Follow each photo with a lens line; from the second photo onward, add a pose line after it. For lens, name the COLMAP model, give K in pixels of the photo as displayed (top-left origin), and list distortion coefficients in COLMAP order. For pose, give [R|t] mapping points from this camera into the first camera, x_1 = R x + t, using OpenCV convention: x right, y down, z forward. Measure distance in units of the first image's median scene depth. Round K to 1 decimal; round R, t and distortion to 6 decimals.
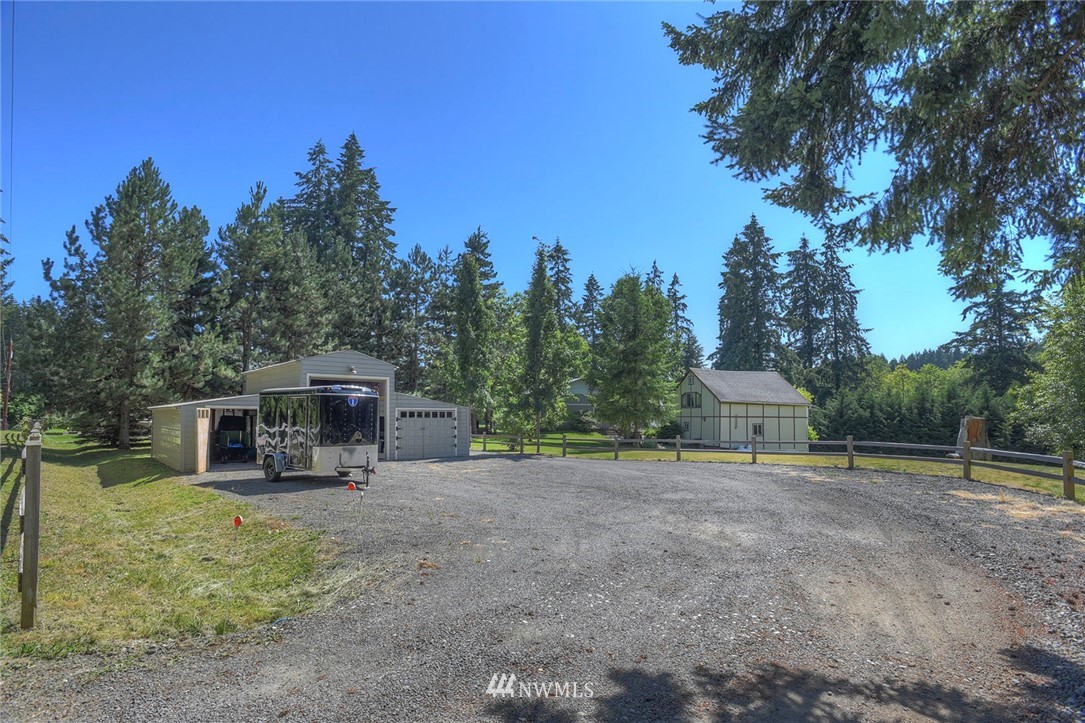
lens RADIAL K [[576.1, 0, 542.5], [0, 576.1, 361.5], [0, 0, 1]] dist [-0.004668, 0.000445]
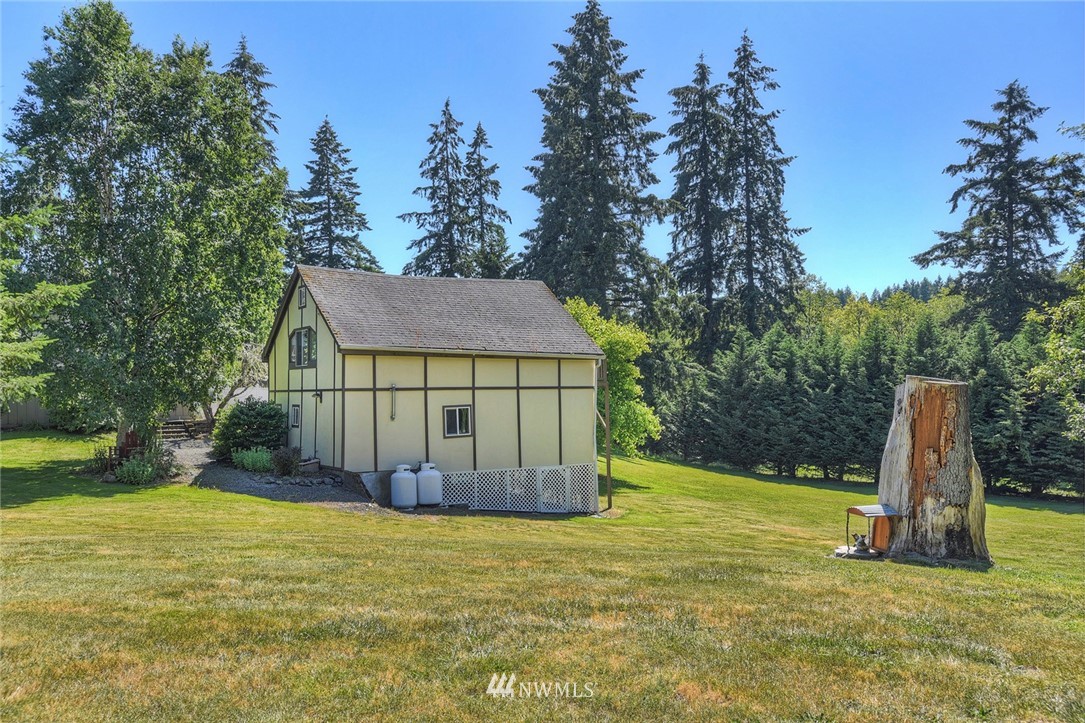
lens RADIAL K [[900.0, 0, 542.5], [0, 900.0, 361.5], [0, 0, 1]] dist [0.032591, 0.013134]
pose [[0.979611, -0.013147, 0.200471, 0.148952], [0.000211, 0.997923, 0.064412, 0.018698], [-0.200901, -0.063056, 0.977580, 0.189614]]
